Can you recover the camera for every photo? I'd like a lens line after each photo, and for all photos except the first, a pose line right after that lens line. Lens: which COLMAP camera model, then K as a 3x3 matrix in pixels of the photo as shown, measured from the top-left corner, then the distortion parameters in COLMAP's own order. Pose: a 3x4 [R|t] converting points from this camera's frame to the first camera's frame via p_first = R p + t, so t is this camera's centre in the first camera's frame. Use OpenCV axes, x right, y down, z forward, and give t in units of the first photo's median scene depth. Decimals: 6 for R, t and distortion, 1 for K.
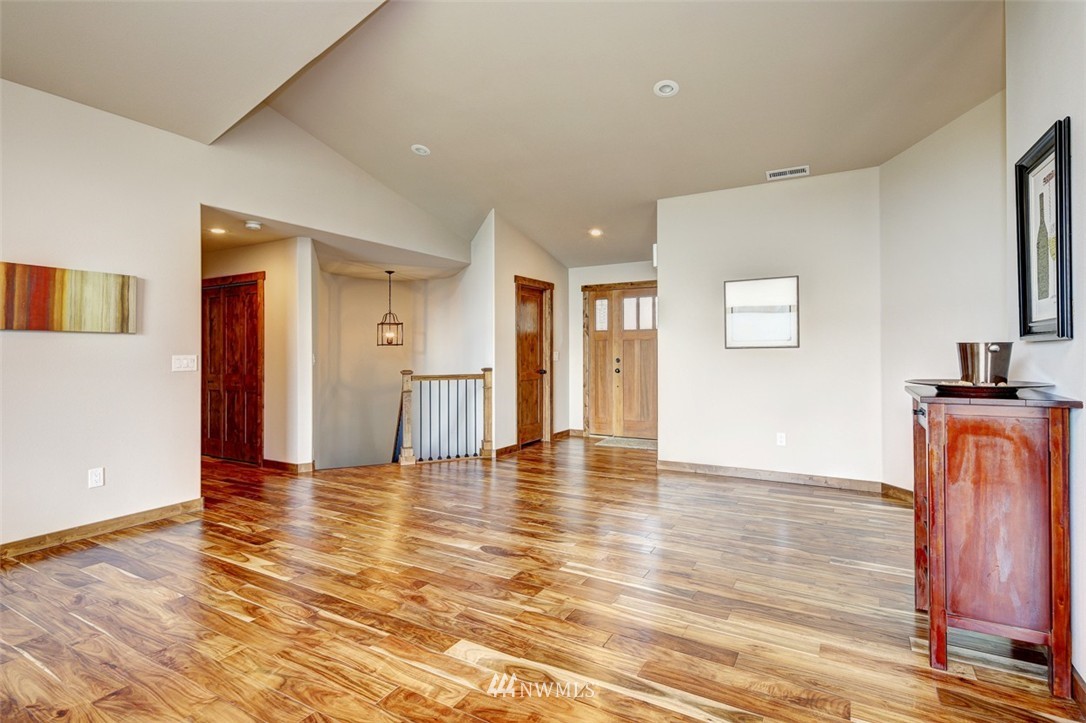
lens RADIAL K [[528.8, 0, 543.2], [0, 528.8, 350.7], [0, 0, 1]] dist [0.006511, -0.000557]
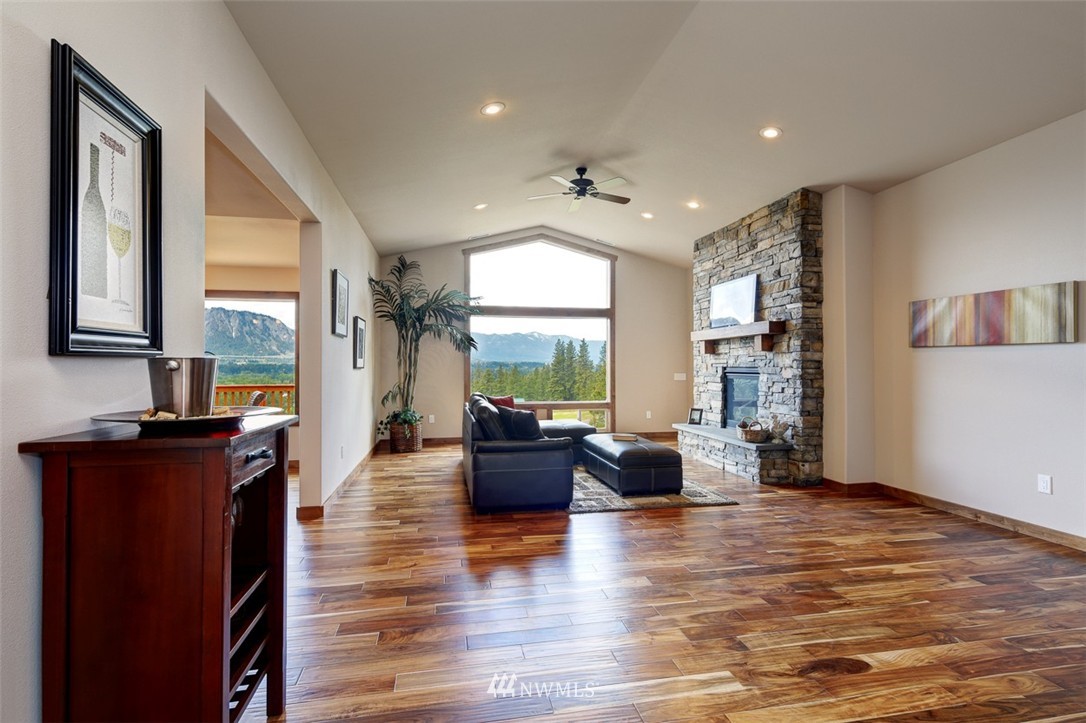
lens RADIAL K [[528.8, 0, 545.0], [0, 528.8, 358.2], [0, 0, 1]] dist [0.006511, -0.000557]
pose [[-0.754923, -0.002200, -0.655809, 0.592128], [0.004624, 0.999952, -0.008678, -0.001475], [0.655797, -0.009584, -0.754877, 1.194195]]
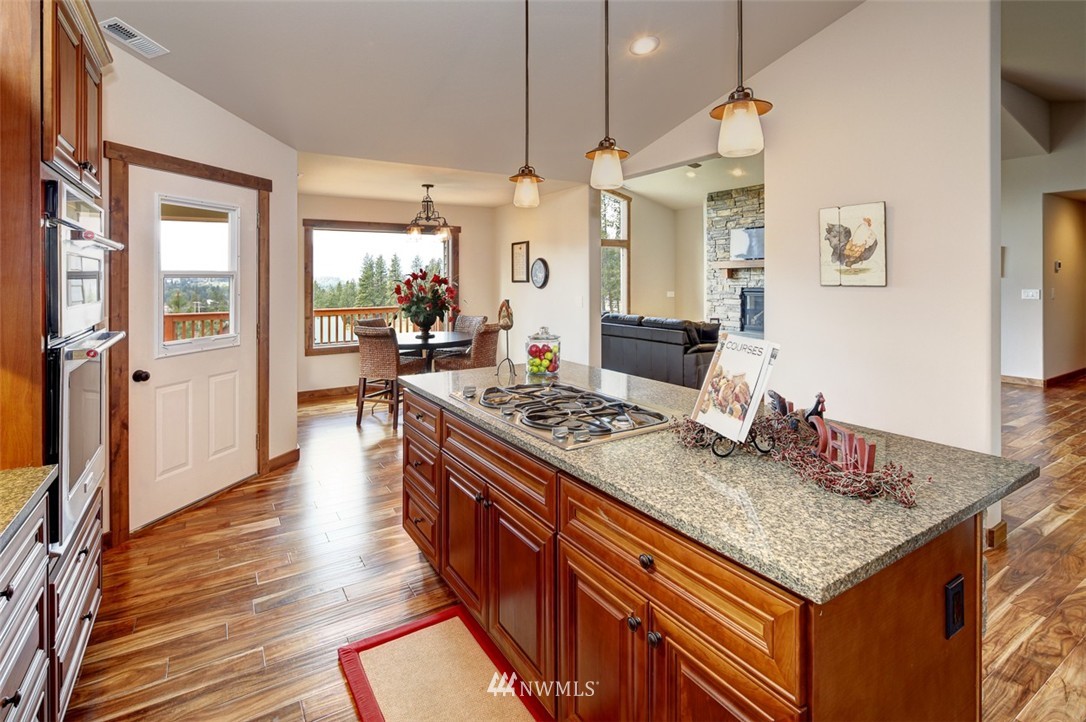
lens RADIAL K [[528.8, 0, 555.6], [0, 528.8, 276.7], [0, 0, 1]] dist [0.006511, -0.000557]
pose [[-0.456919, 0.007191, -0.889479, 1.711350], [0.010786, 0.999939, 0.002543, -0.058737], [0.889443, -0.008432, -0.456968, 0.523300]]
